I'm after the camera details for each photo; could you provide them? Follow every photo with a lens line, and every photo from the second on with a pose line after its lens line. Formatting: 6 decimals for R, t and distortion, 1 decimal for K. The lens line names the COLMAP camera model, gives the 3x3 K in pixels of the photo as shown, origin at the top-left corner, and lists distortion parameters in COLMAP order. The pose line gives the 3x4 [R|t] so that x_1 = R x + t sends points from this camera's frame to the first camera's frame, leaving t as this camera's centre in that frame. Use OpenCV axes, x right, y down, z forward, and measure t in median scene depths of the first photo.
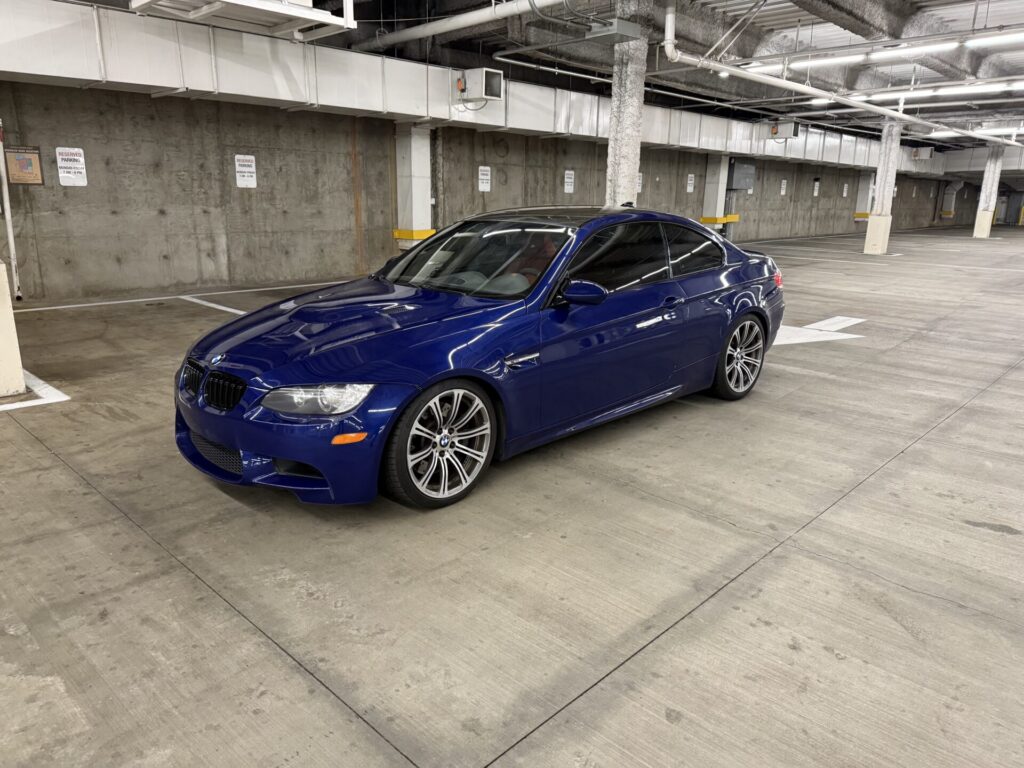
lens RADIAL K [[718.5, 0, 513.1], [0, 718.5, 382.7], [0, 0, 1]] dist [0.011688, -0.006473]
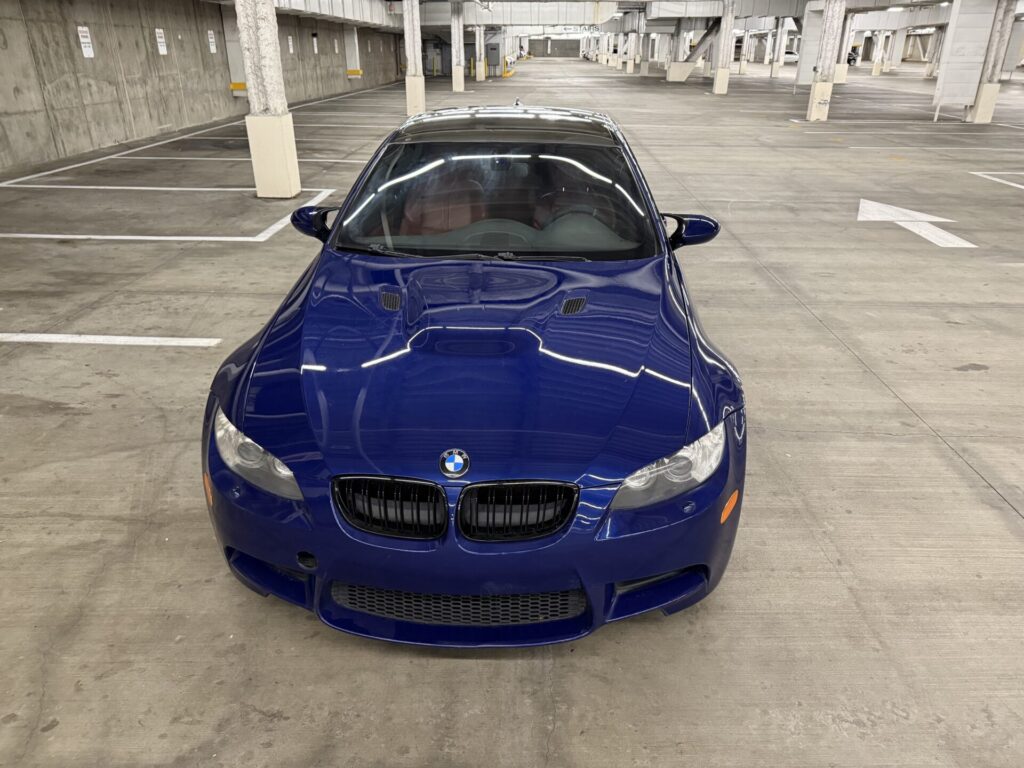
lens RADIAL K [[718.5, 0, 514.8], [0, 718.5, 381.6], [0, 0, 1]] dist [0.011688, -0.006473]
pose [[0.741150, -0.289111, 0.605898, -0.155264], [0.174109, 0.954417, 0.242436, -0.049333], [-0.648370, -0.074189, 0.757702, 0.121194]]
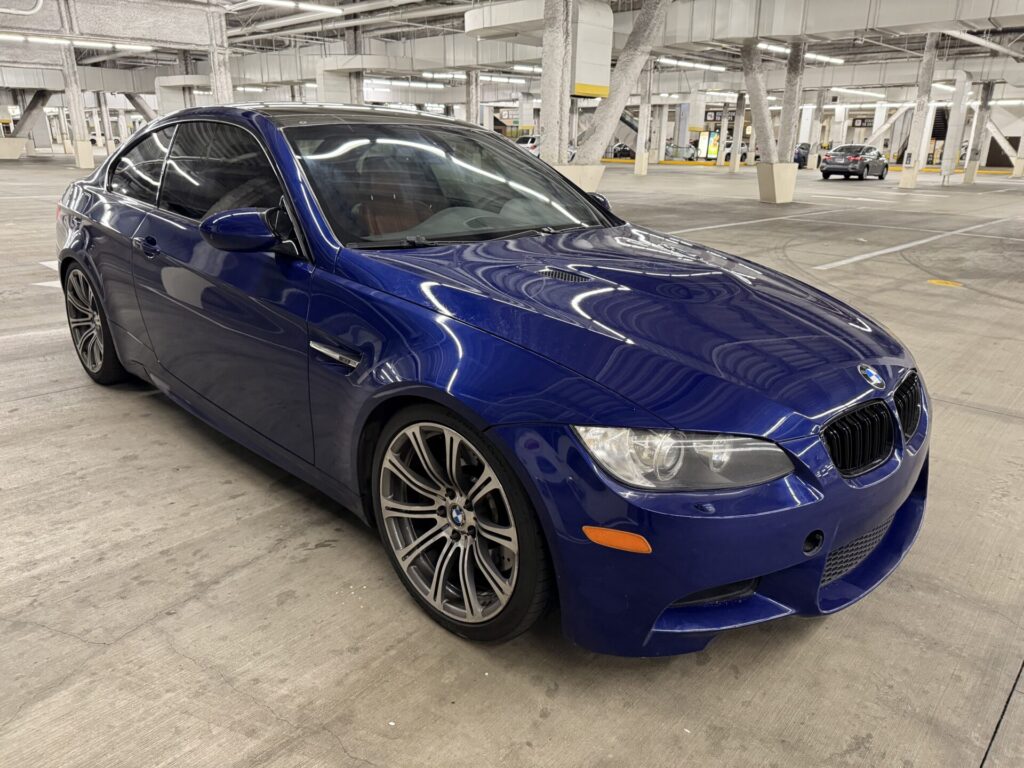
lens RADIAL K [[718.5, 0, 516.0], [0, 718.5, 385.6], [0, 0, 1]] dist [0.011688, -0.006473]
pose [[-0.006473, -0.333011, 0.942901, -0.204816], [0.239617, 0.914933, 0.324778, -0.058721], [-0.970846, 0.228037, 0.073873, 0.271296]]
